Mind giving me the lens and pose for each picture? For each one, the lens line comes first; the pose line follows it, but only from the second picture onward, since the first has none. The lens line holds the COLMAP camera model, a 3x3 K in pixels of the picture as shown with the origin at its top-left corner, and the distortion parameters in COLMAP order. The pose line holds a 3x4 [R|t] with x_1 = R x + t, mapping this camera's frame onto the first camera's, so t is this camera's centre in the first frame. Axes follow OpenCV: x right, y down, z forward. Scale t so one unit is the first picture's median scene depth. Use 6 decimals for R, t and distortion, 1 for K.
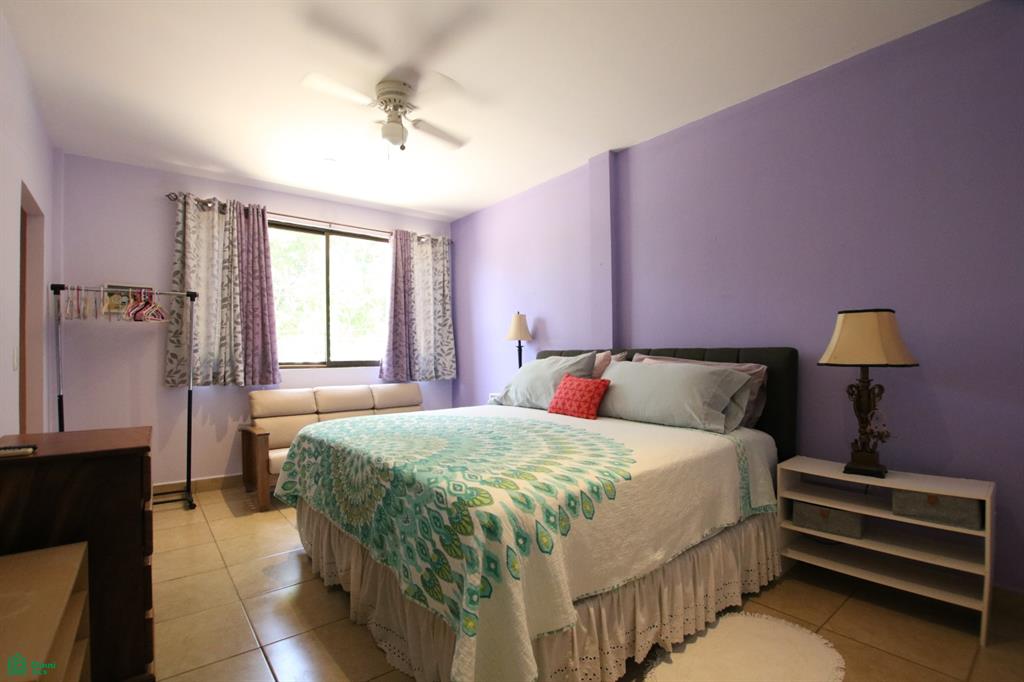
lens RADIAL K [[474.9, 0, 514.1], [0, 474.9, 350.7], [0, 0, 1]] dist [-0.036318, 0.005950]
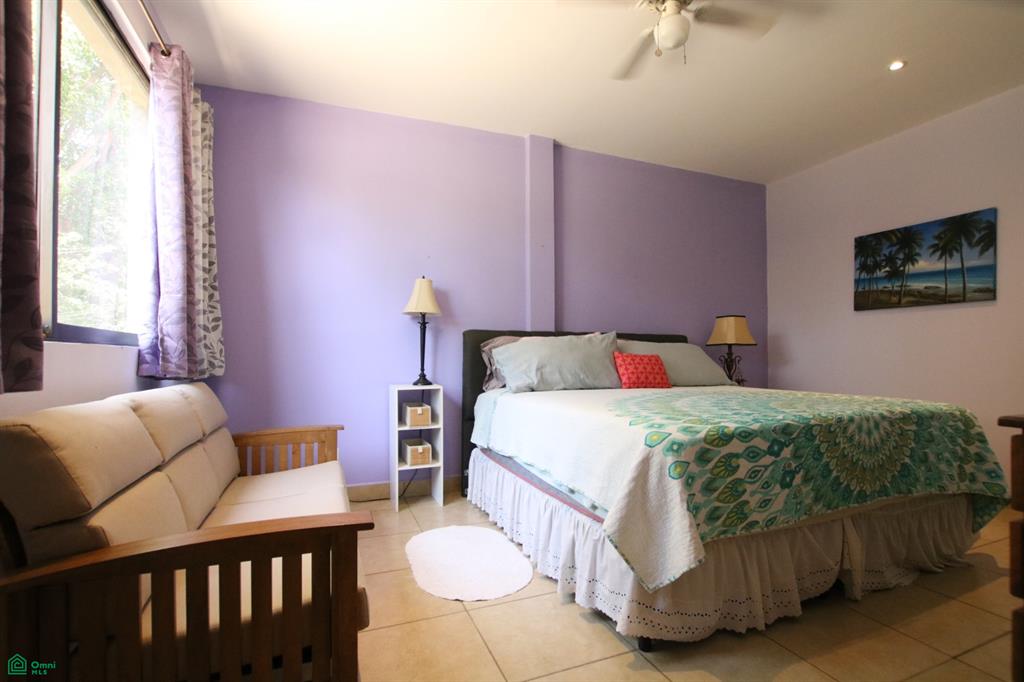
lens RADIAL K [[474.9, 0, 514.1], [0, 474.9, 350.7], [0, 0, 1]] dist [-0.036318, 0.005950]
pose [[0.305866, 0.017555, 0.951913, -1.471865], [-0.002495, 0.999841, -0.017638, 0.103933], [-0.952071, 0.003020, 0.305861, 1.404756]]
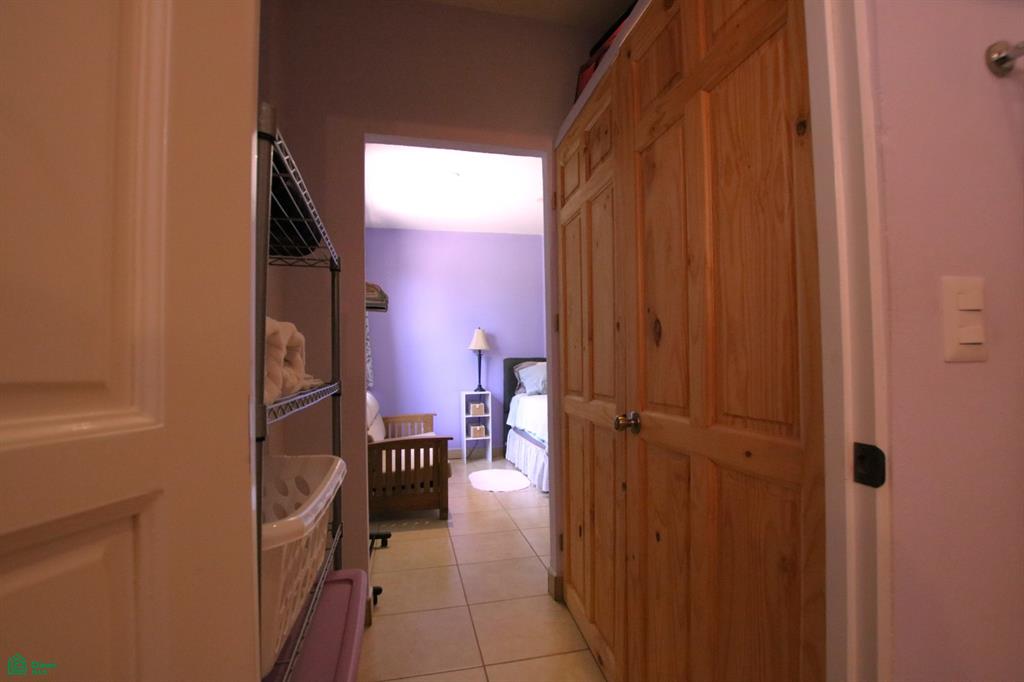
lens RADIAL K [[474.9, 0, 514.1], [0, 474.9, 350.7], [0, 0, 1]] dist [-0.036318, 0.005950]
pose [[0.447770, 0.023143, 0.893849, -2.461887], [0.008043, 0.999520, -0.029908, 0.037527], [-0.894113, 0.020581, 0.447369, 0.742577]]
